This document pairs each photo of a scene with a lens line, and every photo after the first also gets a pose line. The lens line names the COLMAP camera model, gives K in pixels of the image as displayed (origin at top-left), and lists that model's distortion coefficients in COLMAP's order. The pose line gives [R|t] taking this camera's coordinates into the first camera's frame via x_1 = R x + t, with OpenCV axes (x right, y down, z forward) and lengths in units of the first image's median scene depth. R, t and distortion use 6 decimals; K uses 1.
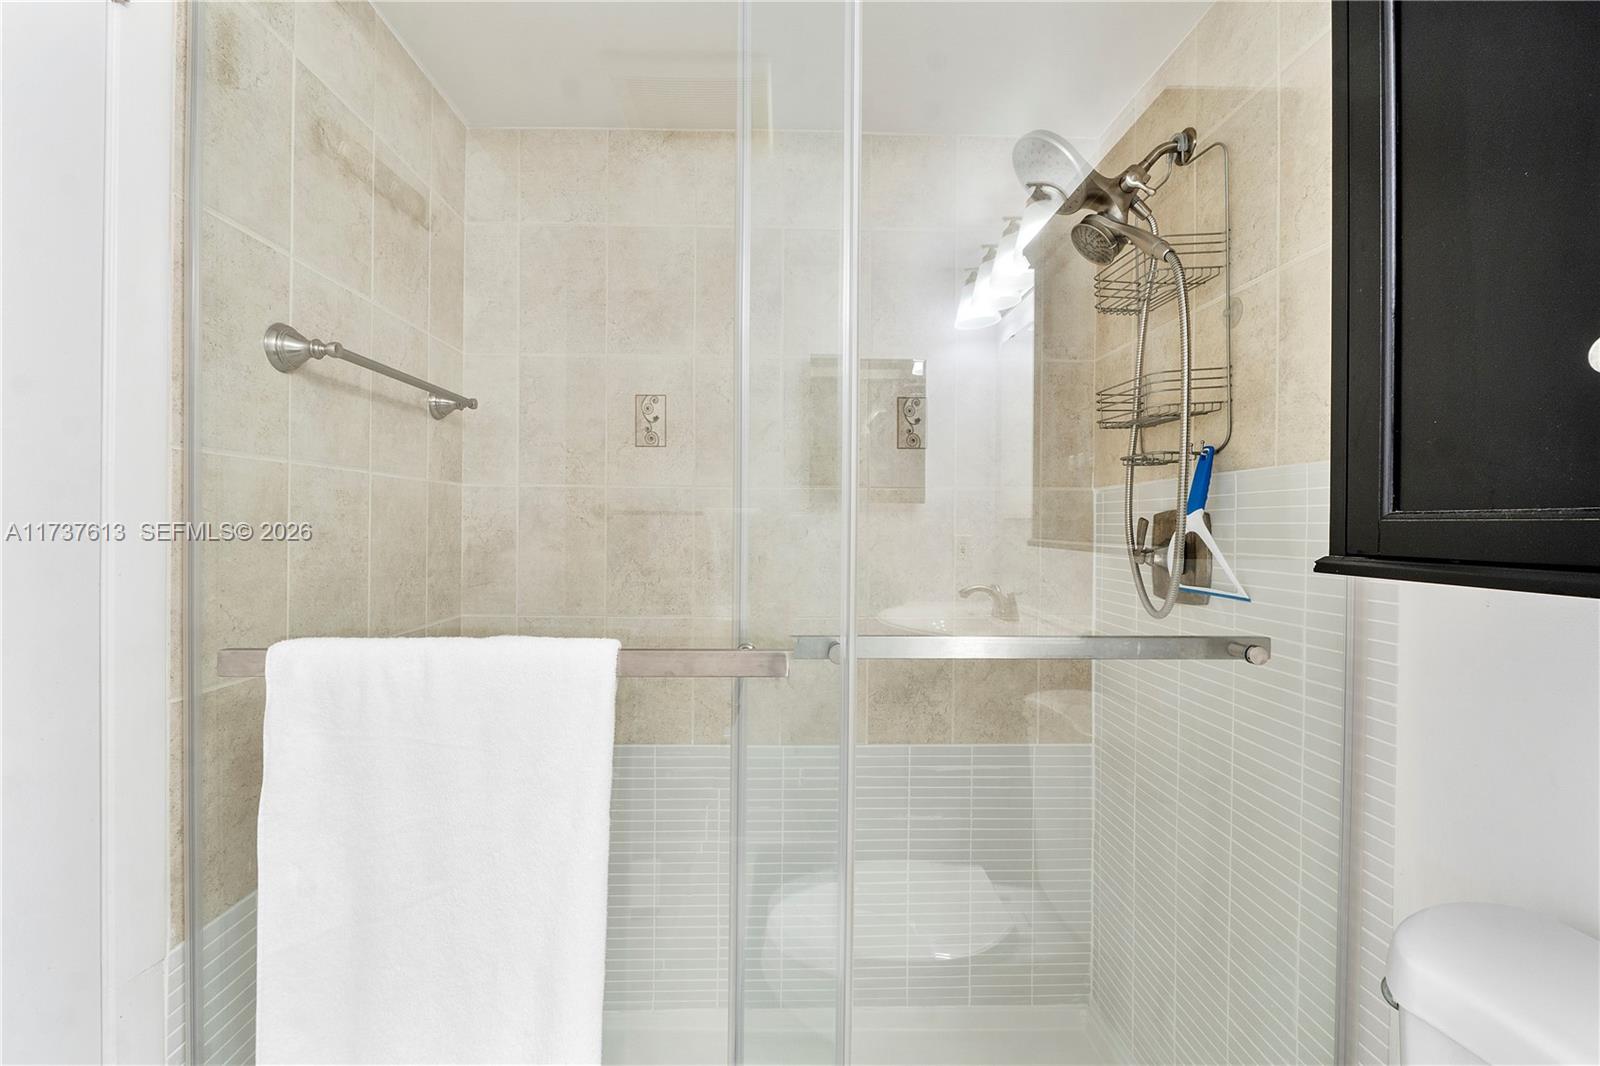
lens RADIAL K [[682.8, 0, 794.8], [0, 682.8, 529.8], [0, 0, 1]] dist [-0.003536, -0.000731]
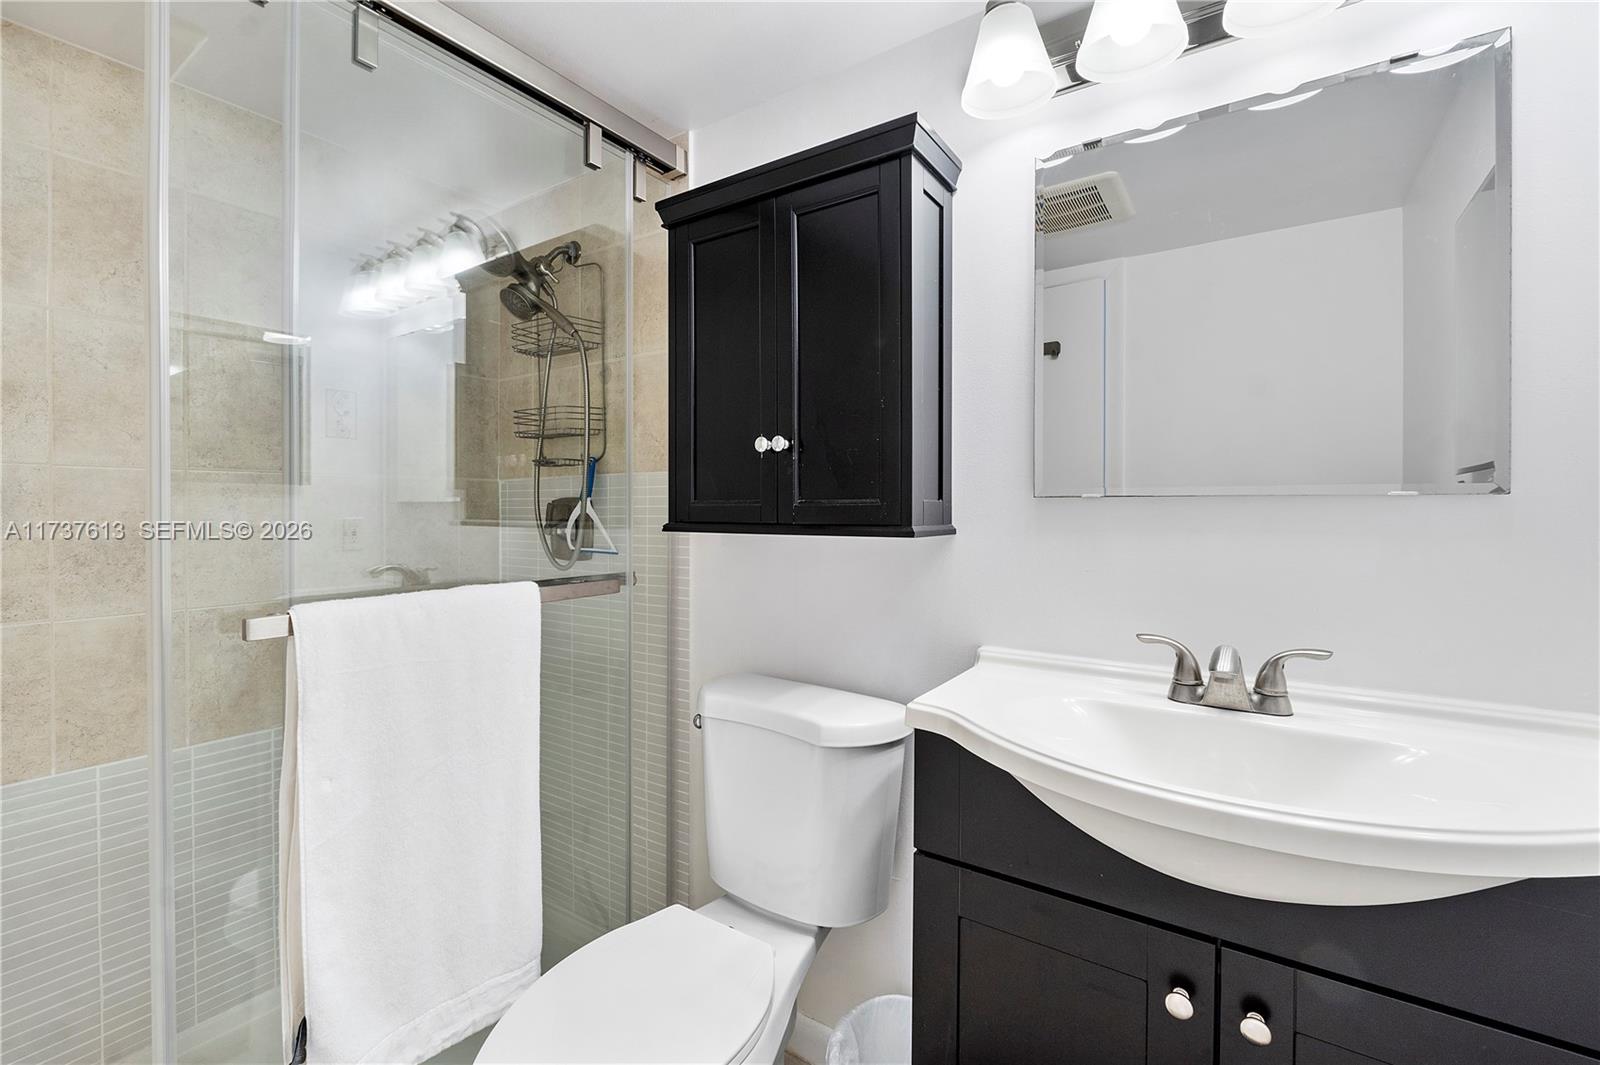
lens RADIAL K [[689.8, 0, 802.0], [0, 689.8, 511.6], [0, 0, 1]] dist [0.002679, 0.000664]
pose [[0.584913, -0.004220, 0.811085, -0.369232], [0.008156, 0.999967, -0.000679, 0.006710], [-0.811055, 0.007013, 0.584927, -0.291139]]
